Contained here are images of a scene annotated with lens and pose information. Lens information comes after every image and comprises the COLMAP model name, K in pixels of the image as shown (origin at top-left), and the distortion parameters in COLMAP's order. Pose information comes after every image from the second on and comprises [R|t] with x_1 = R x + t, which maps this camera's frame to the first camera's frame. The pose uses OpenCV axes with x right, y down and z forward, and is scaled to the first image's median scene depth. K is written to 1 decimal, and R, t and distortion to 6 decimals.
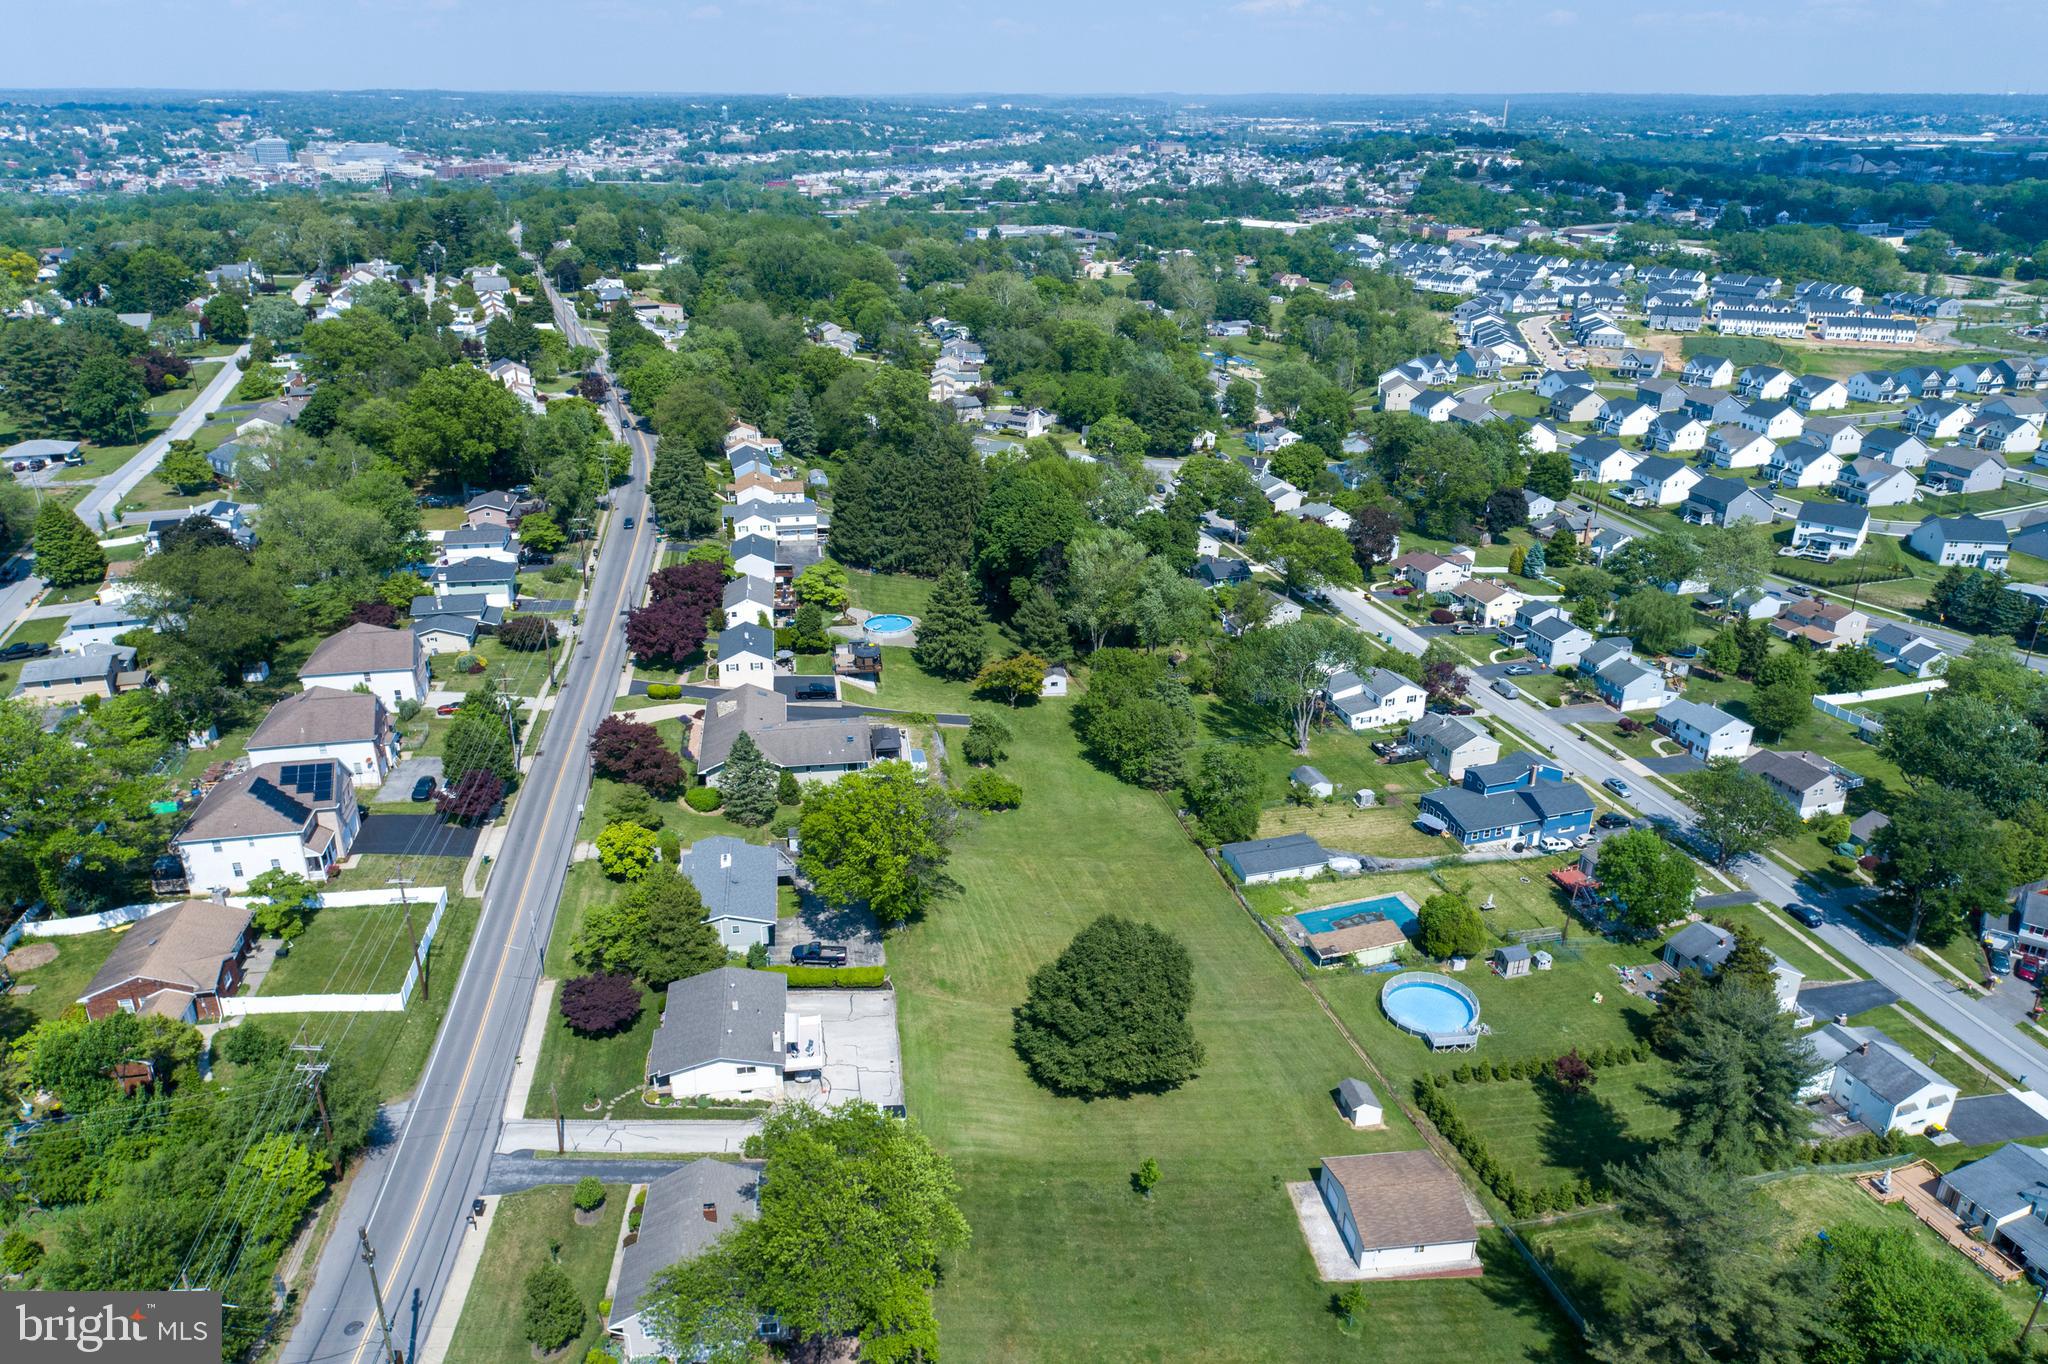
lens RADIAL K [[1388.3, 0, 1020.4], [0, 1388.3, 688.3], [0, 0, 1]] dist [-0.003527, 0.015809]
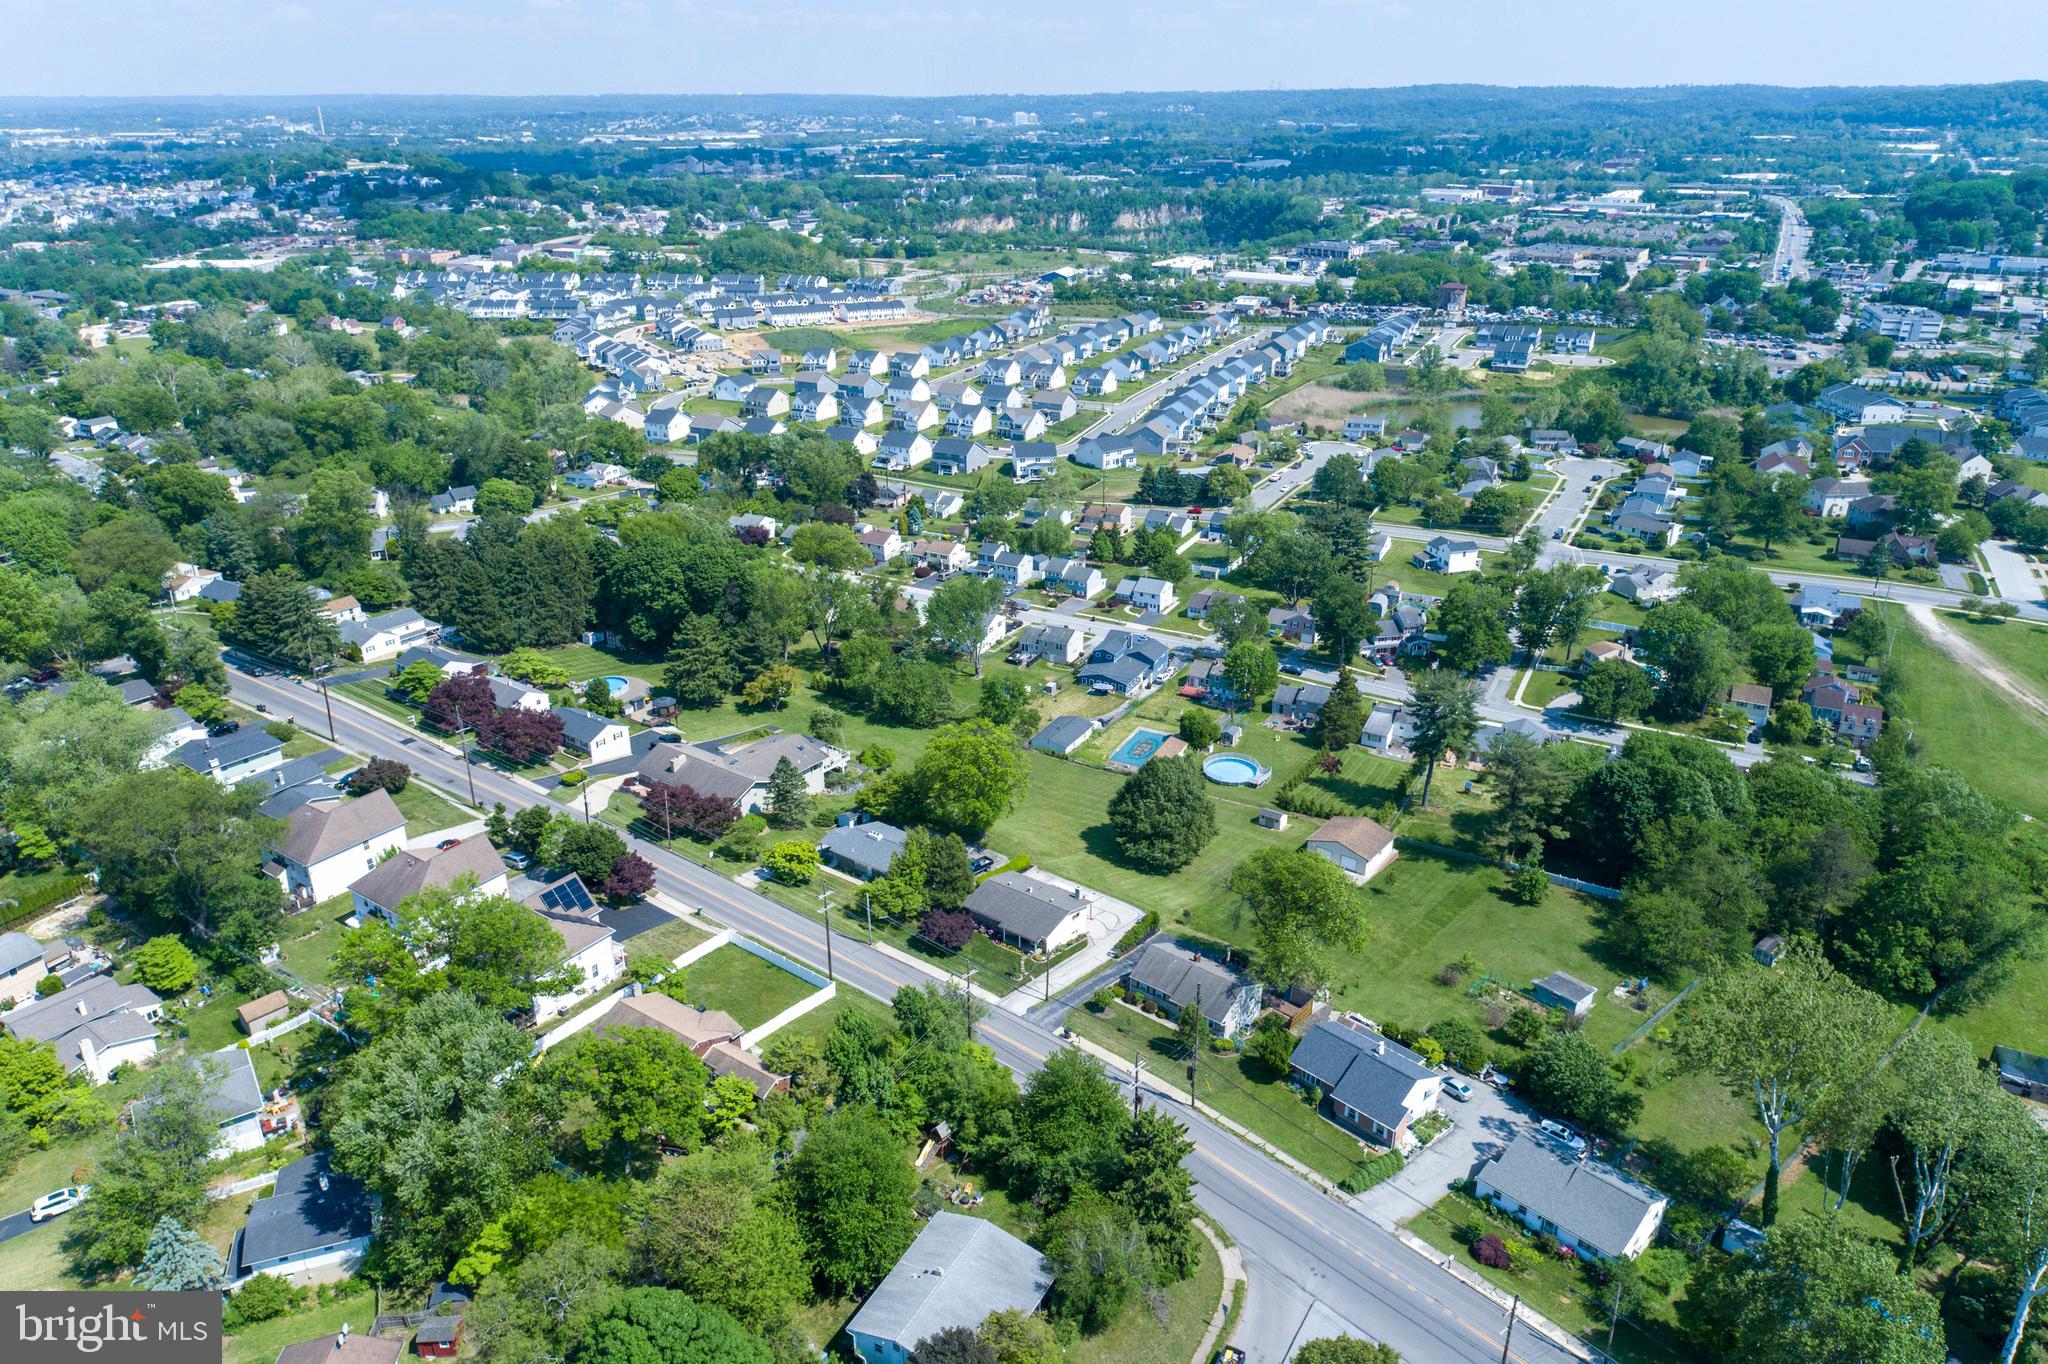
lens RADIAL K [[1388.3, 0, 1020.4], [0, 1388.3, 688.3], [0, 0, 1]] dist [-0.003527, 0.015809]
pose [[0.715174, -0.284639, 0.638362, -0.415335], [0.283869, 0.952890, 0.106857, -0.050129], [-0.638705, 0.104790, 0.762283, -0.047442]]
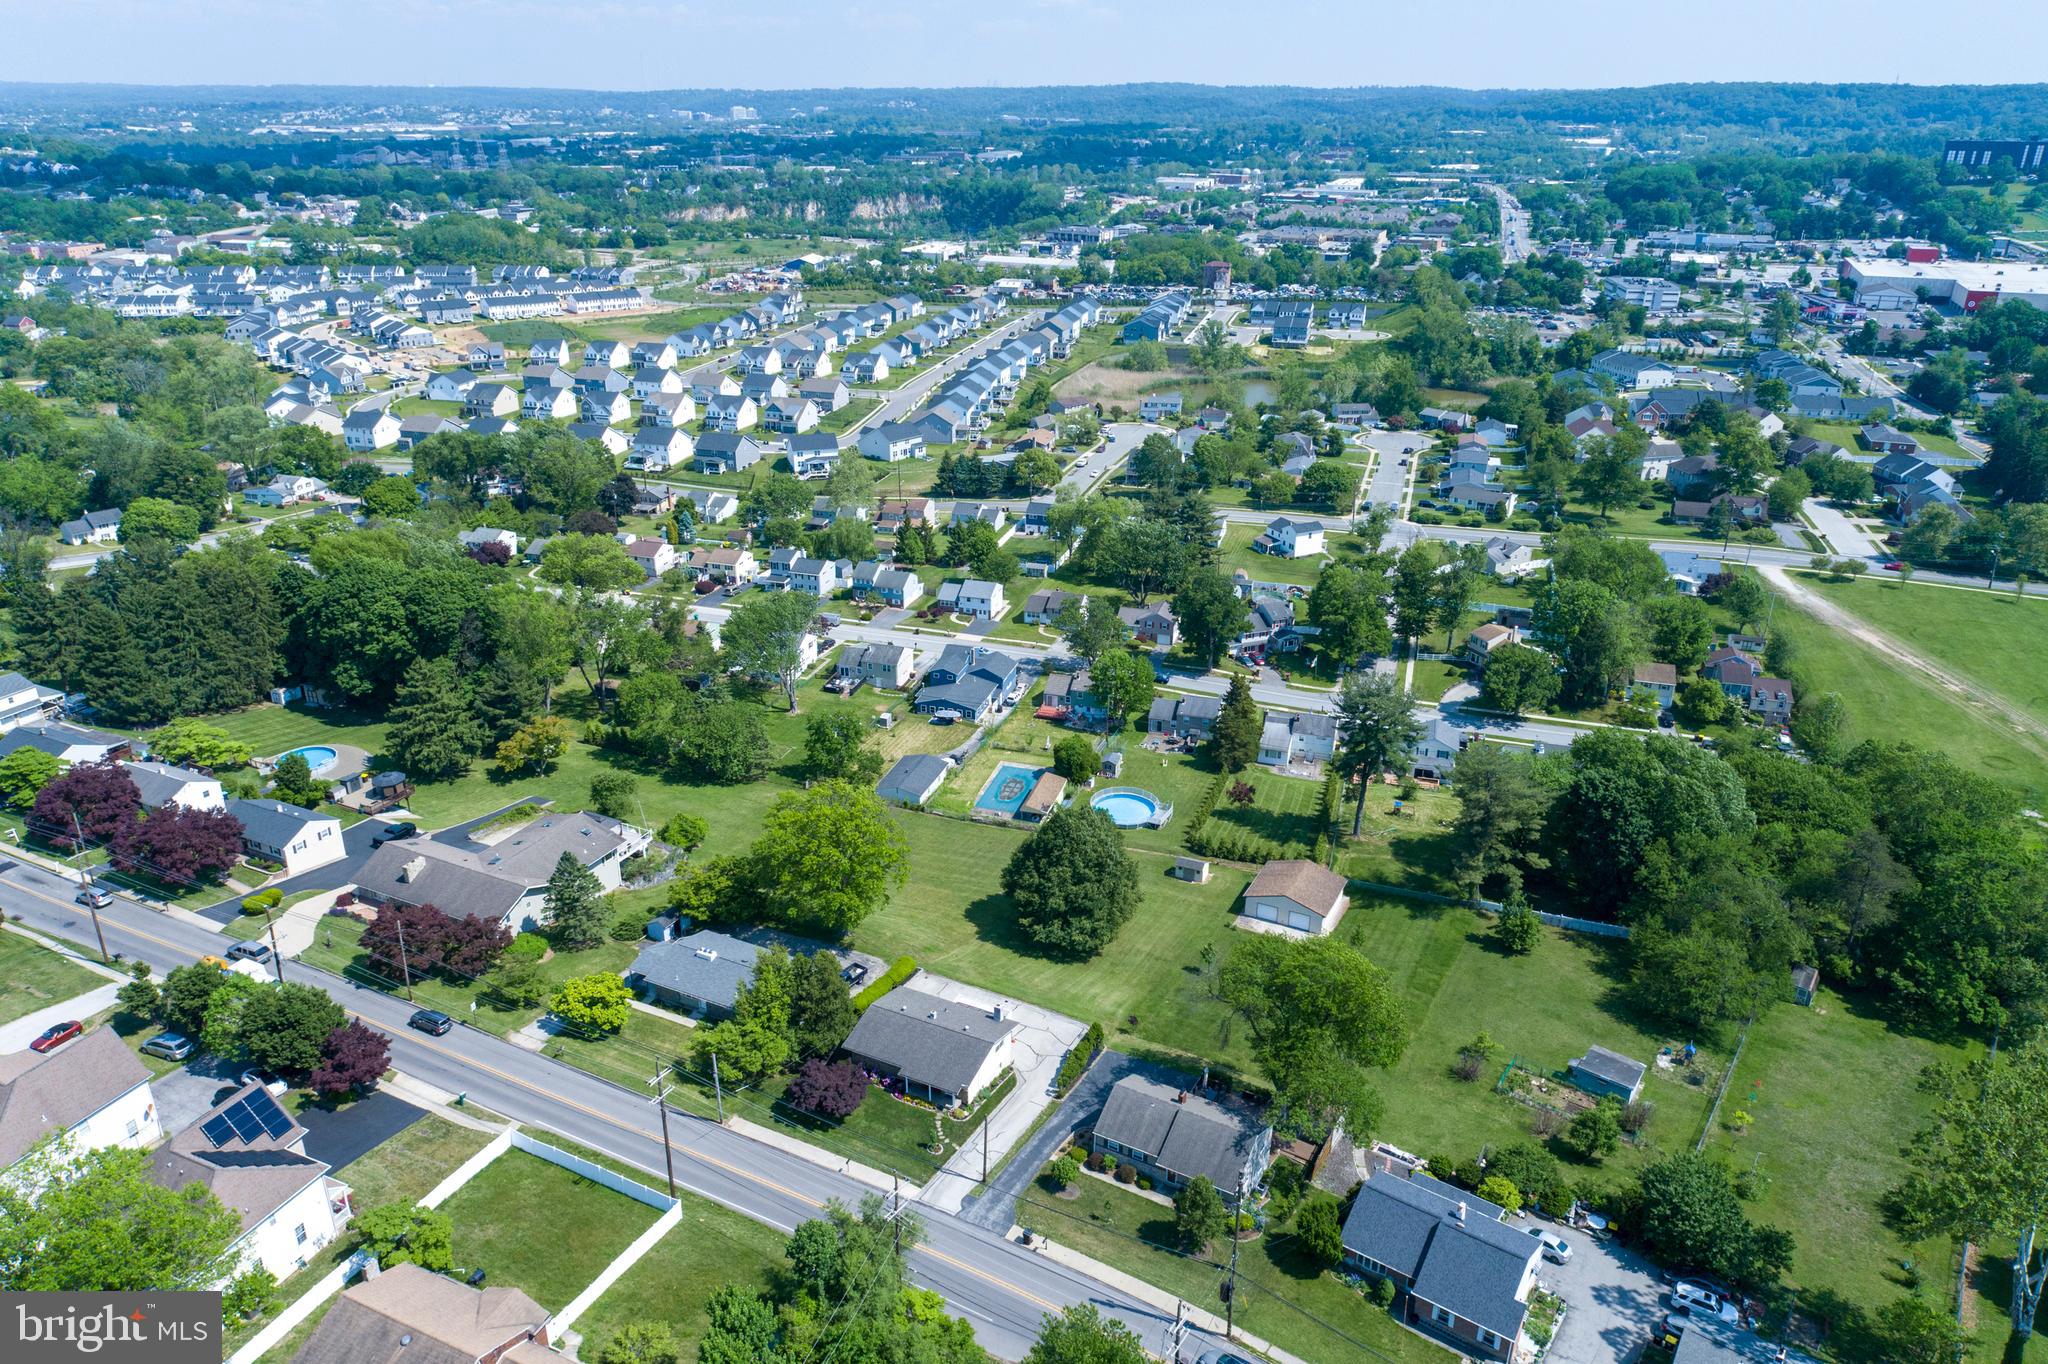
lens RADIAL K [[1388.3, 0, 1020.4], [0, 1388.3, 688.3], [0, 0, 1]] dist [-0.003527, 0.015809]
pose [[0.572667, -0.327585, 0.751492, -0.341280], [0.322857, 0.932729, 0.160558, -0.059842], [-0.753535, 0.150679, 0.639907, 0.087550]]
